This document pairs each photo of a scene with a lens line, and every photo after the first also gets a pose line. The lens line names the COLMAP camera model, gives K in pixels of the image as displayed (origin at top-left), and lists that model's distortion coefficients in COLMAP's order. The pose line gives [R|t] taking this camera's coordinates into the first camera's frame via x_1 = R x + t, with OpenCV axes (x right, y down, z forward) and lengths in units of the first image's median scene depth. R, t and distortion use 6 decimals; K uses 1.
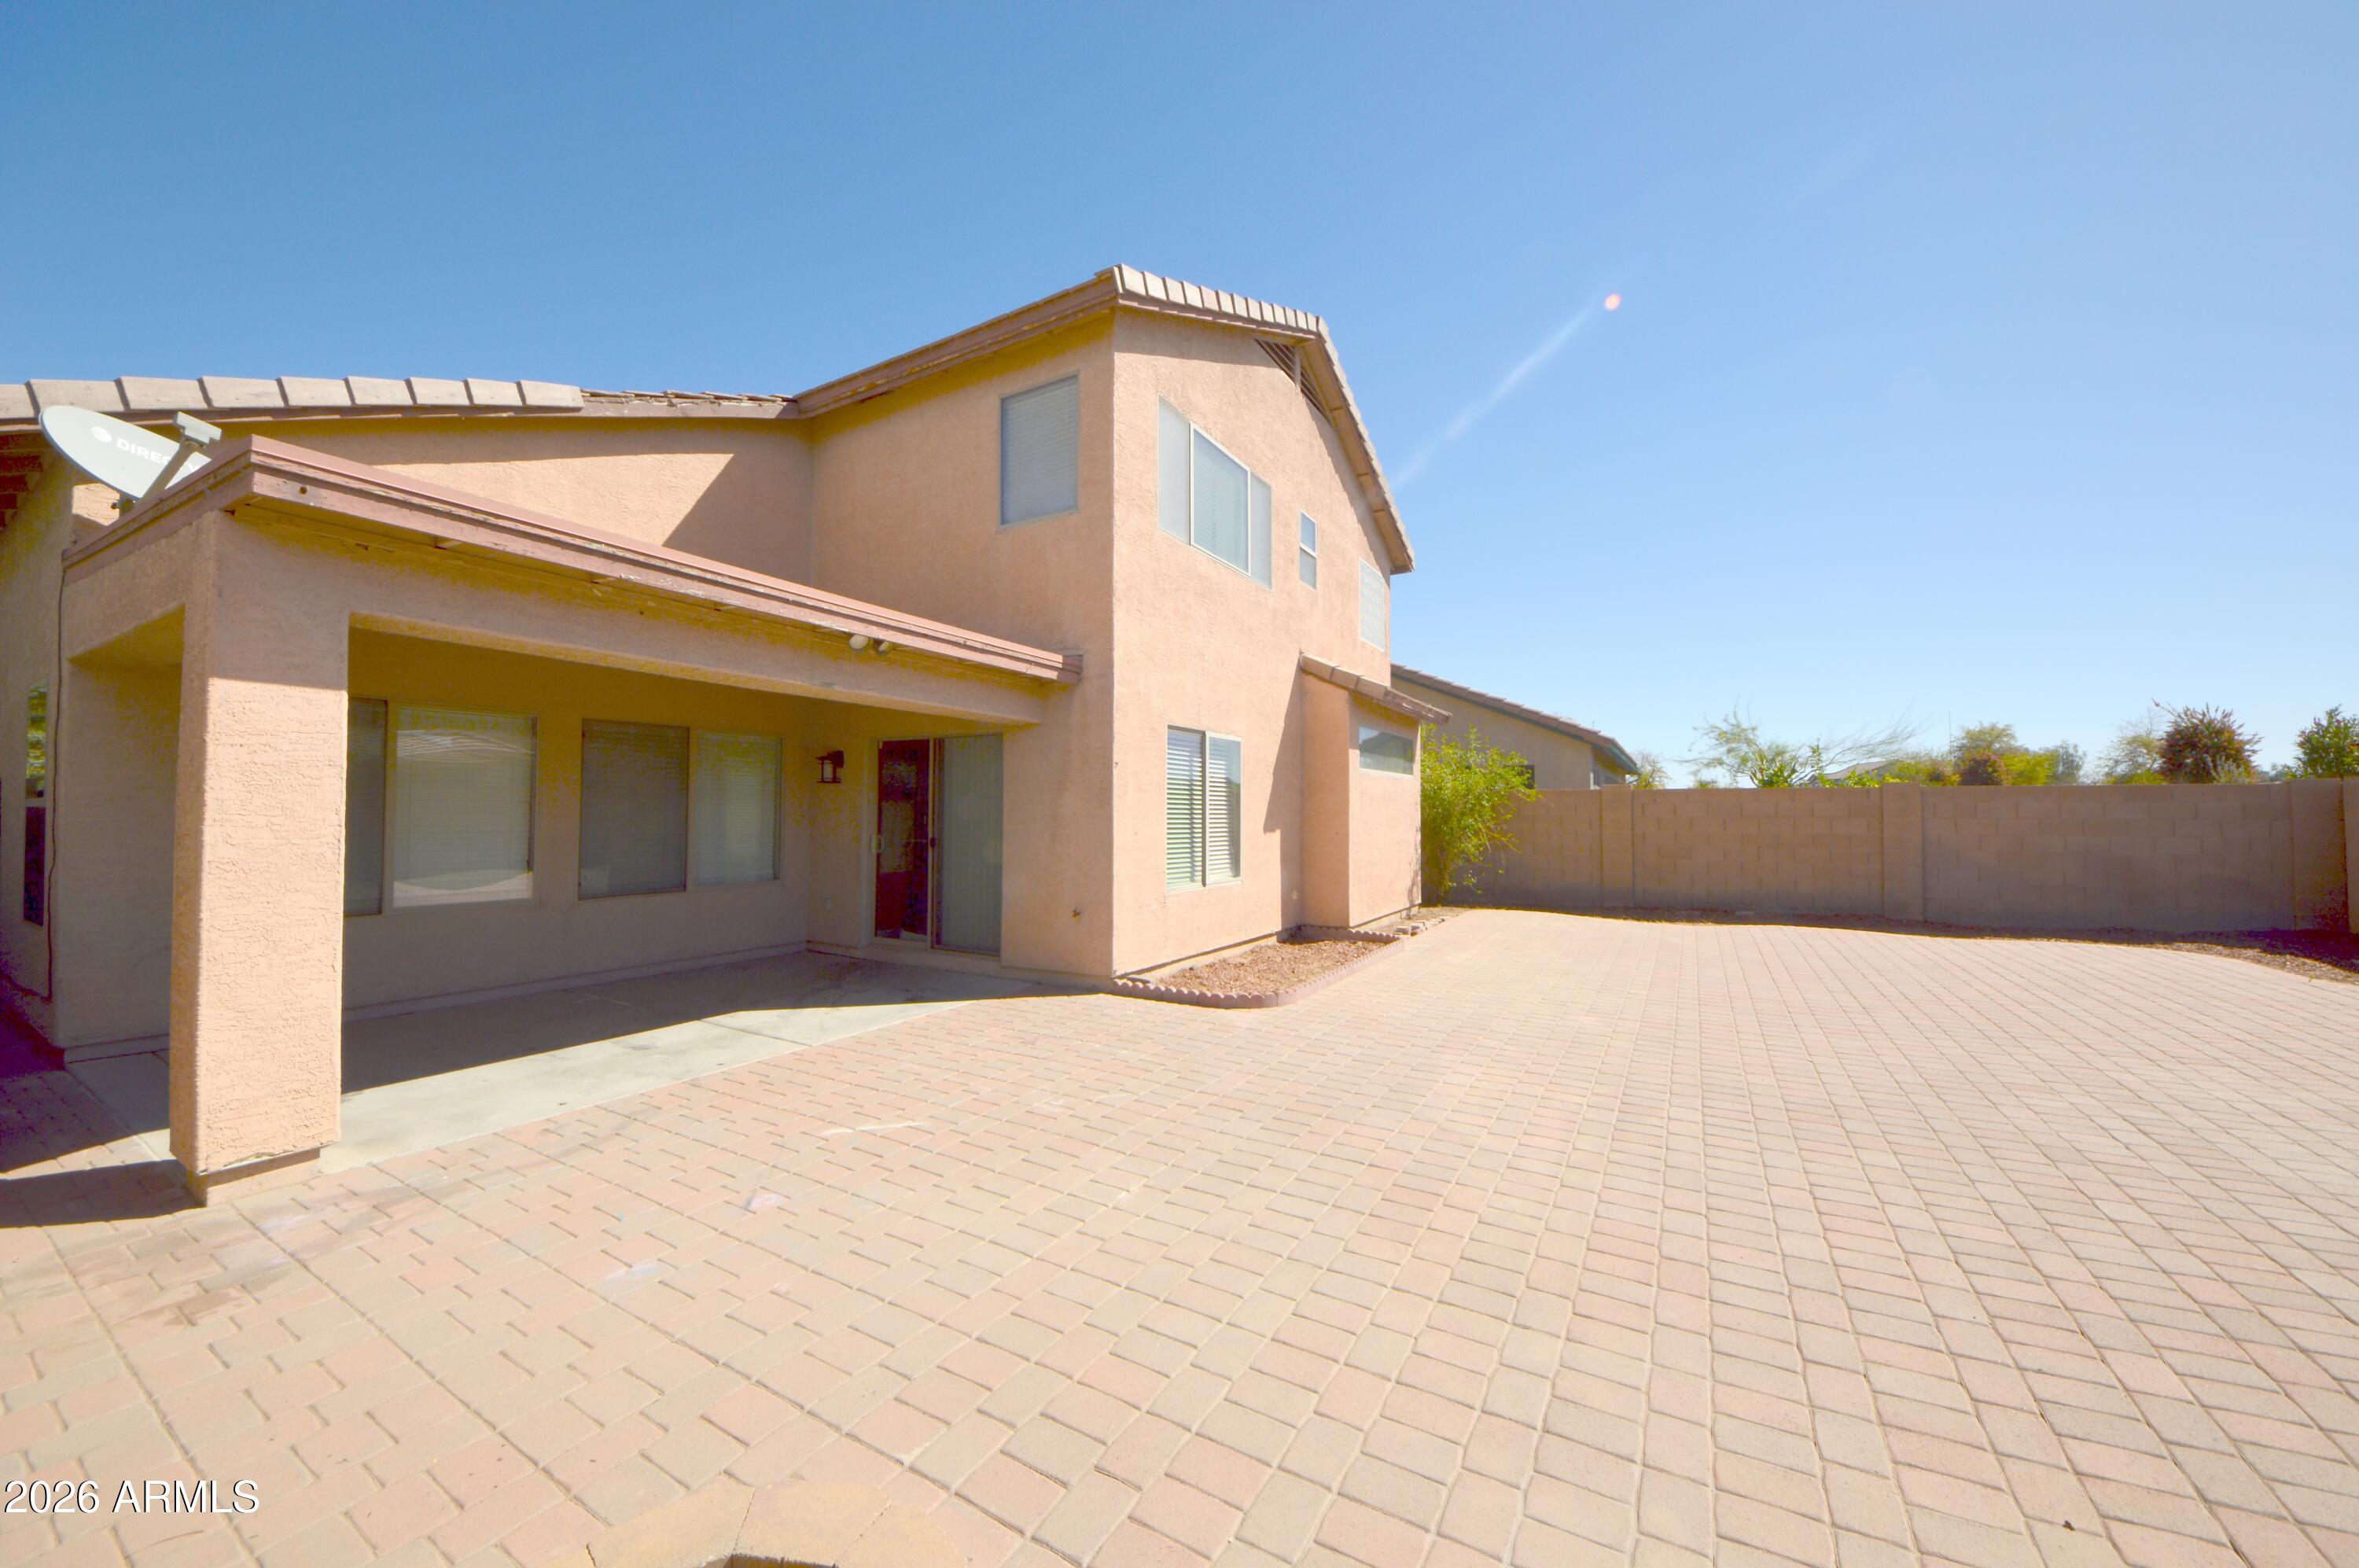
lens RADIAL K [[850.5, 0, 1187.0], [0, 850.5, 781.8], [0, 0, 1]] dist [0.012612, -0.011897]
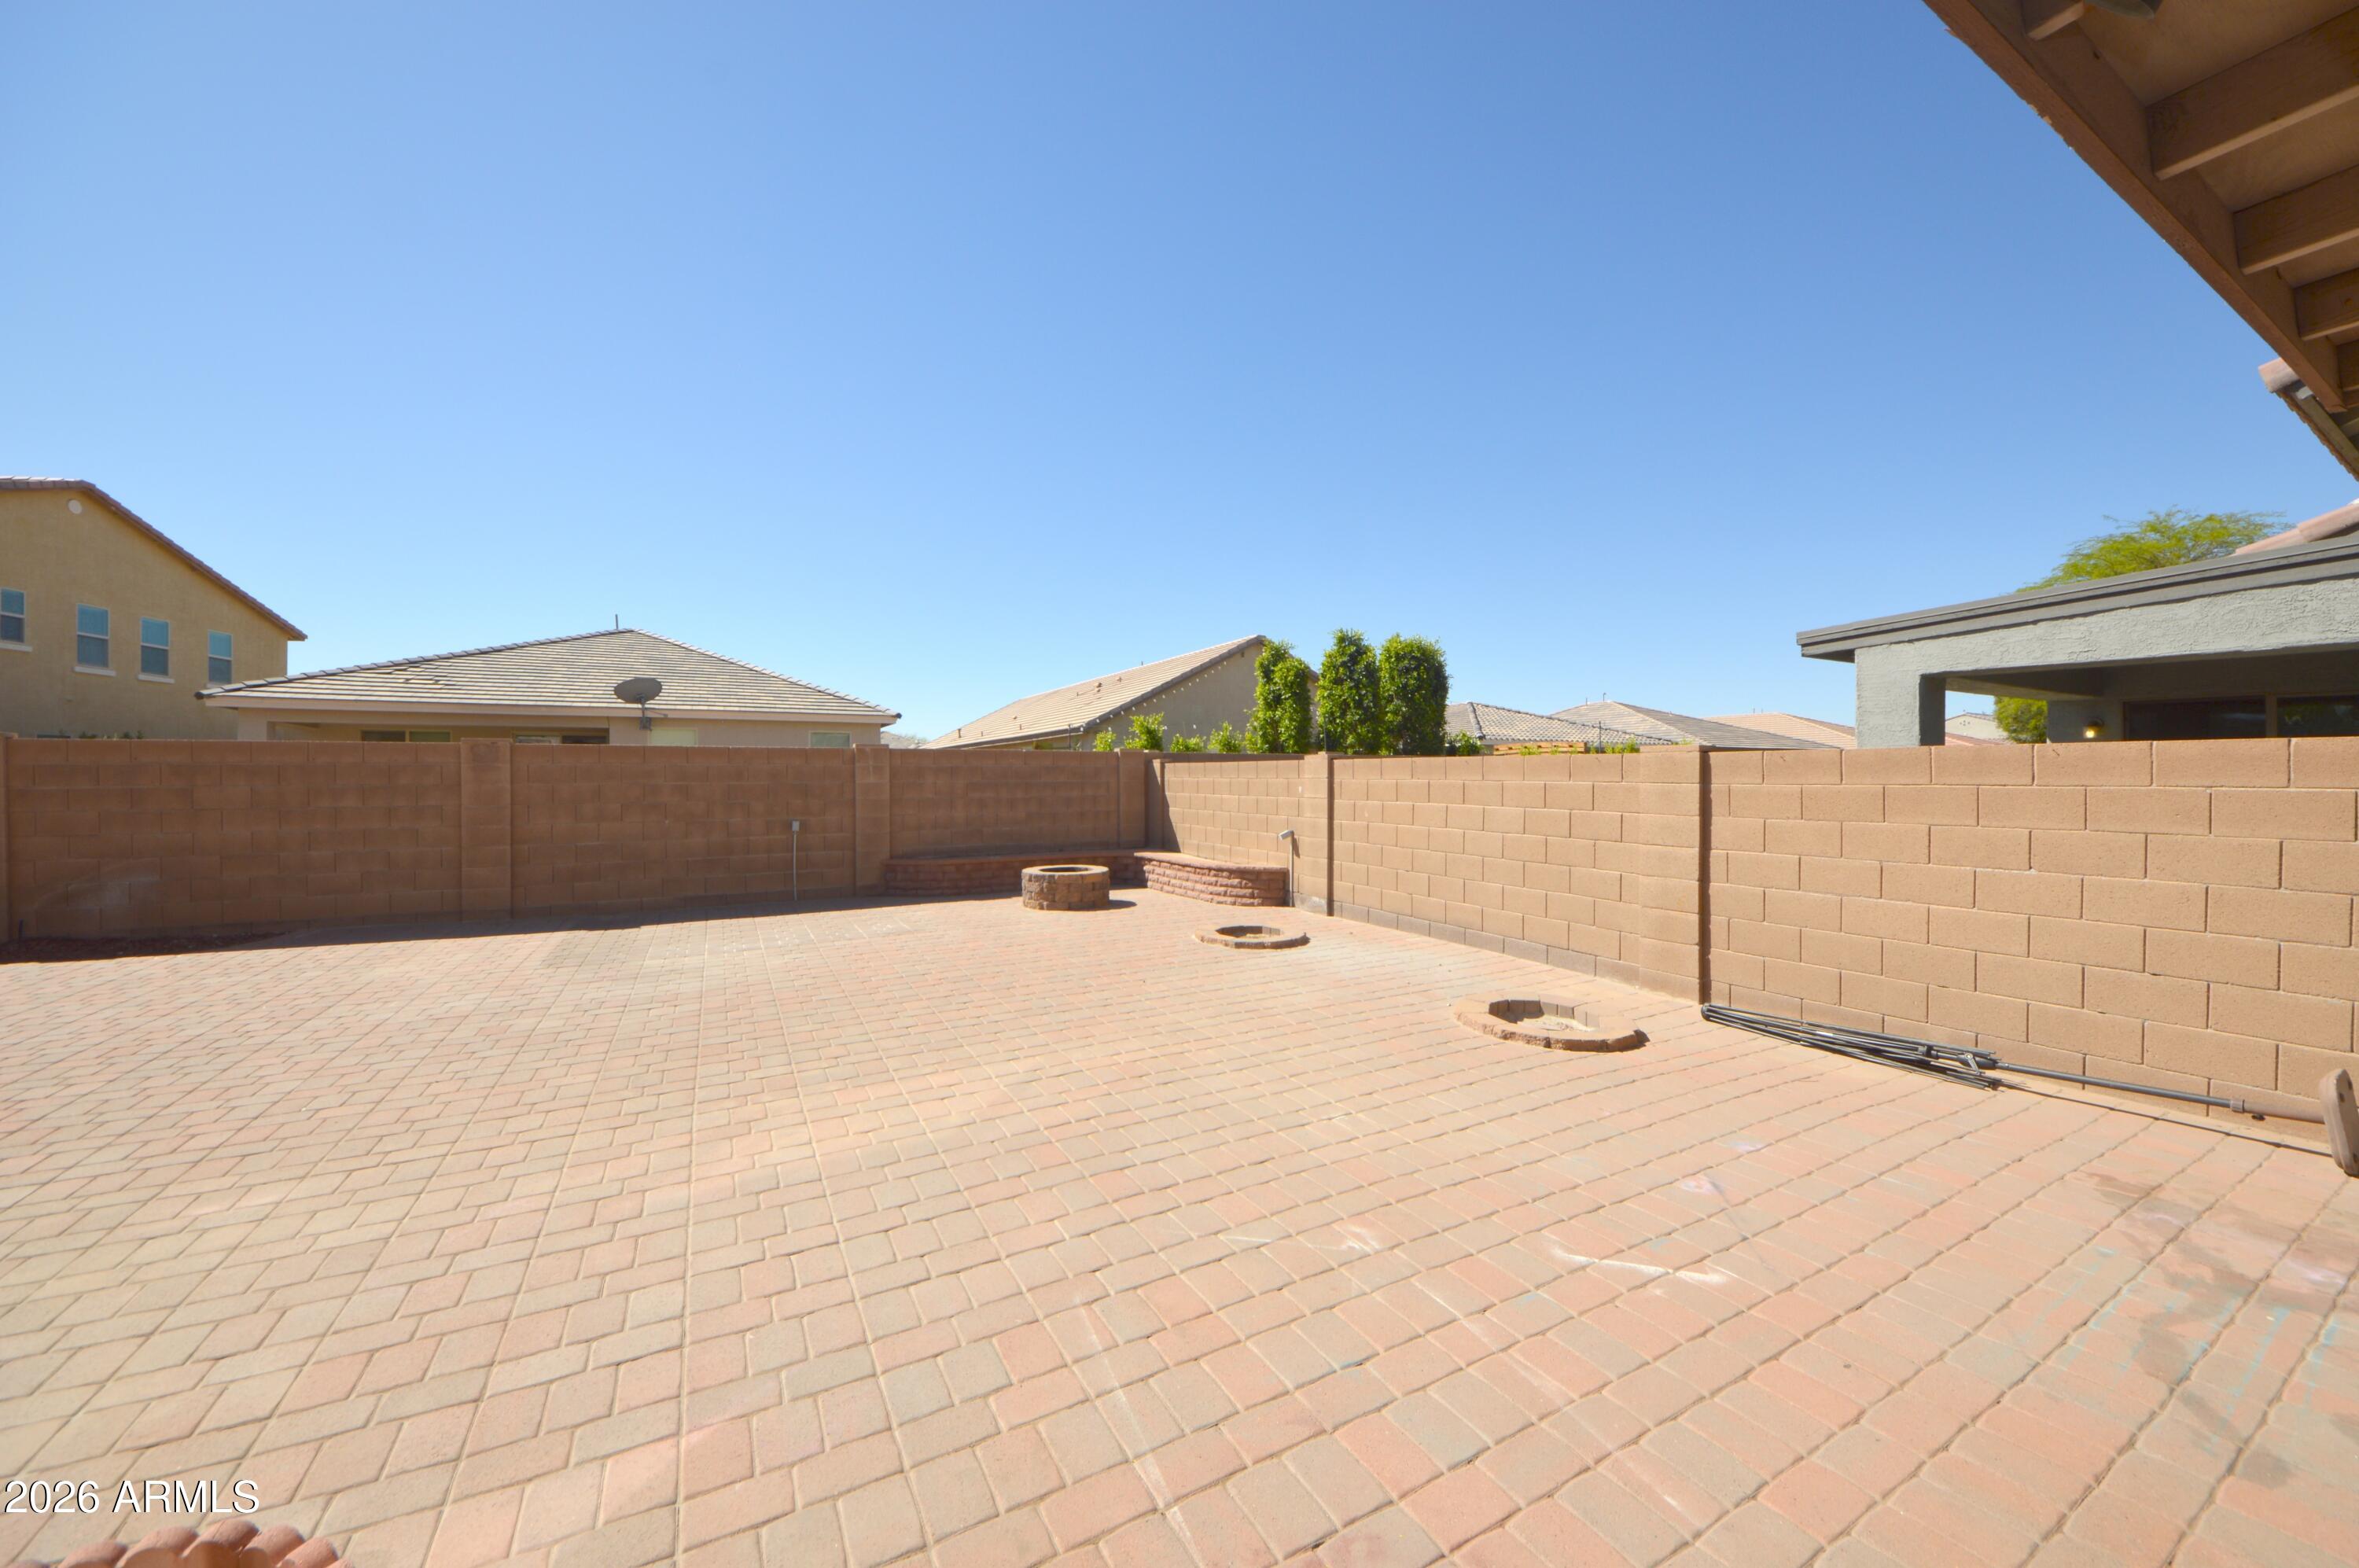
lens RADIAL K [[850.5, 0, 1187.0], [0, 850.5, 781.8], [0, 0, 1]] dist [0.012612, -0.011897]
pose [[-0.859604, -0.003111, 0.510951, -0.153109], [-0.016587, 0.999624, -0.021819, 0.022889], [-0.510691, -0.027231, -0.859333, 0.671955]]
